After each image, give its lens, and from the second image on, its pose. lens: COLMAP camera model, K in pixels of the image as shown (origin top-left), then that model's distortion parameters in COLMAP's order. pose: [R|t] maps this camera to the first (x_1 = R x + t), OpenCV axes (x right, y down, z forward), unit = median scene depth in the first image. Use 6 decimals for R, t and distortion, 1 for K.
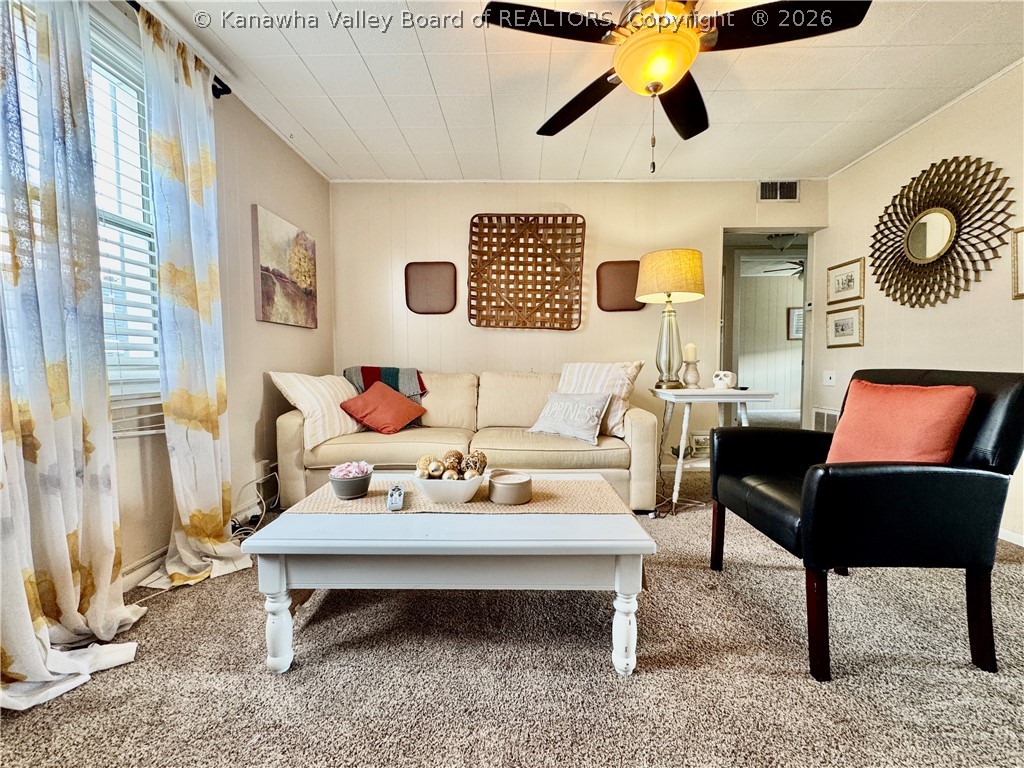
lens RADIAL K [[411.9, 0, 513.4], [0, 411.9, 381.5], [0, 0, 1]] dist [-0.002115, -0.000029]
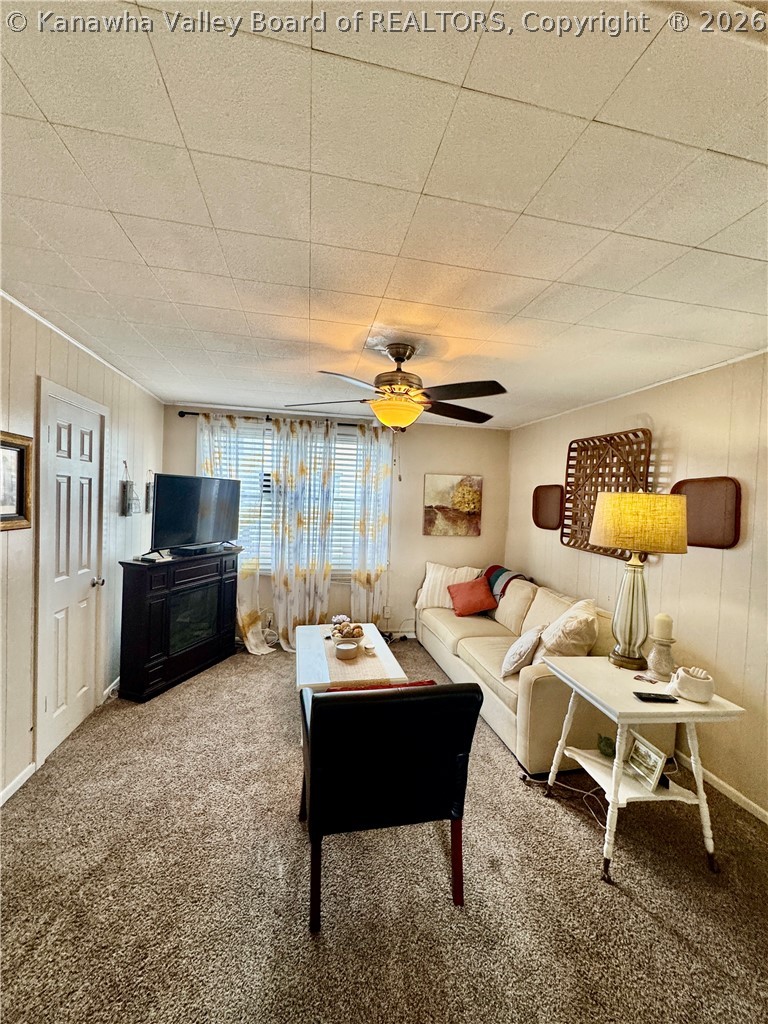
lens RADIAL K [[411.9, 0, 385.9], [0, 411.9, 512.4], [0, 0, 1]] dist [-0.002115, -0.000029]
pose [[0.213720, 0.039277, -0.976105, 0.950029], [-0.085326, 0.996123, 0.021400, -0.225620], [0.973161, 0.078714, 0.216243, 0.347765]]
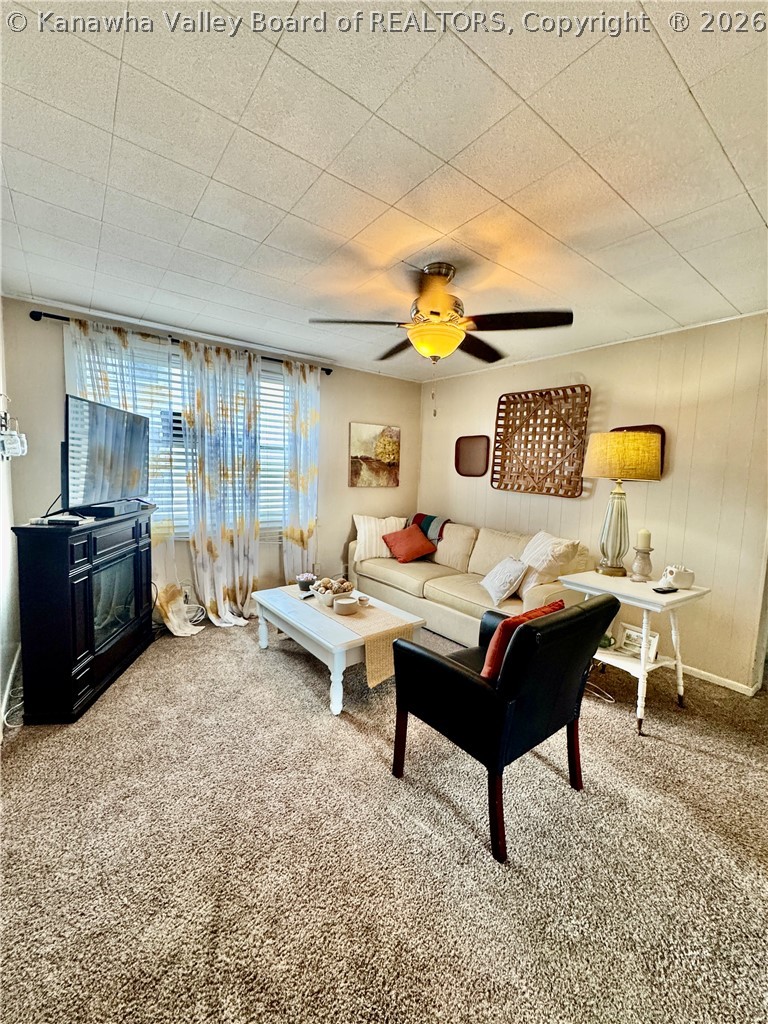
lens RADIAL K [[411.9, 0, 385.9], [0, 411.9, 512.4], [0, 0, 1]] dist [-0.002115, -0.000029]
pose [[0.625550, 0.099305, -0.773838, 0.722031], [-0.070144, 0.995008, 0.070985, -0.143943], [0.777024, 0.009876, 0.629393, -0.004124]]
